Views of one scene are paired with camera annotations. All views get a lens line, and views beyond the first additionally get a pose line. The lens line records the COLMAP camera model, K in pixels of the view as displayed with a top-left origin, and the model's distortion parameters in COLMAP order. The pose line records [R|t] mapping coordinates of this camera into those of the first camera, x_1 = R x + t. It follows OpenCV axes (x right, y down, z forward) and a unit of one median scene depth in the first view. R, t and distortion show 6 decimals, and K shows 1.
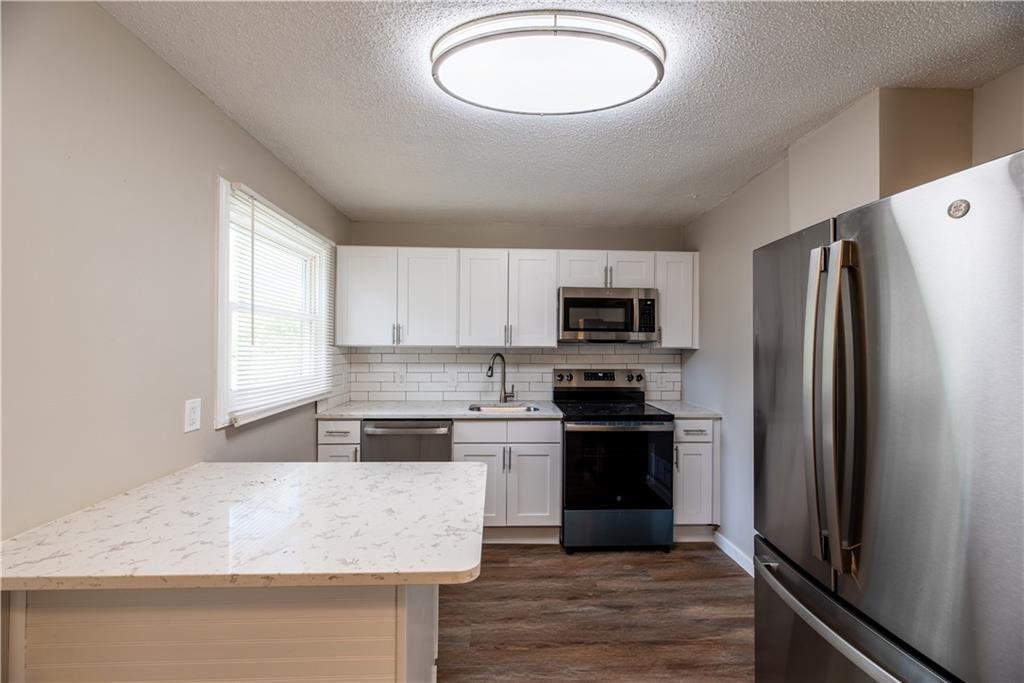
lens RADIAL K [[412.4, 0, 514.8], [0, 412.4, 344.3], [0, 0, 1]] dist [-0.000708, 0.000483]
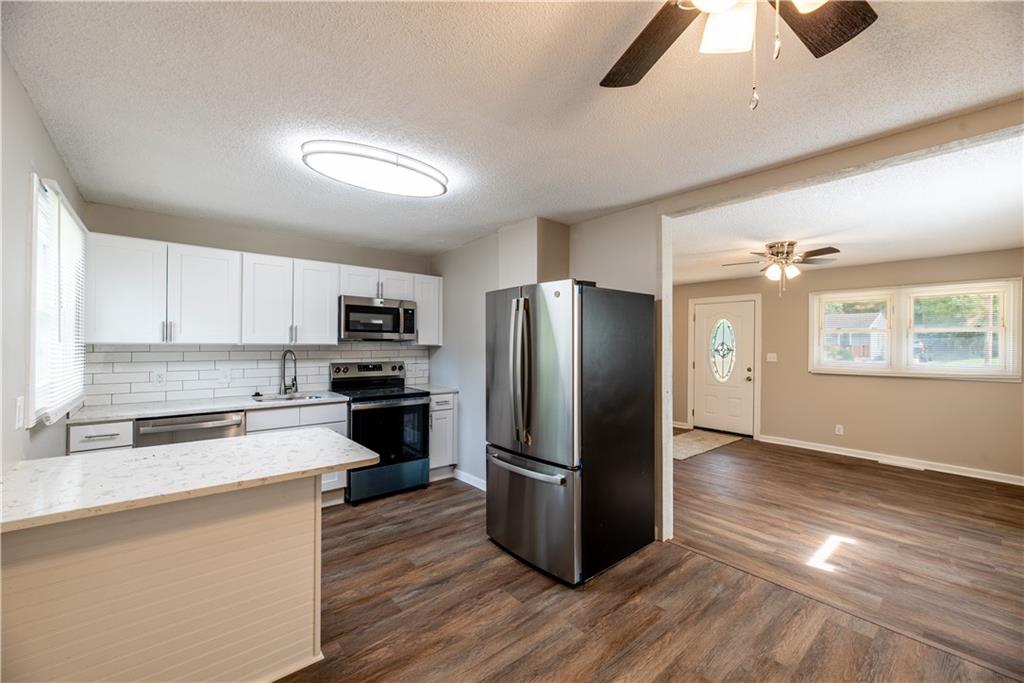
lens RADIAL K [[412.4, 0, 511.0], [0, 412.4, 342.1], [0, 0, 1]] dist [-0.000708, 0.000483]
pose [[0.795199, 0.001802, 0.606346, -0.254110], [-0.002196, 0.999998, -0.000093, -0.001607], [-0.606345, -0.001258, 0.795201, -0.303877]]
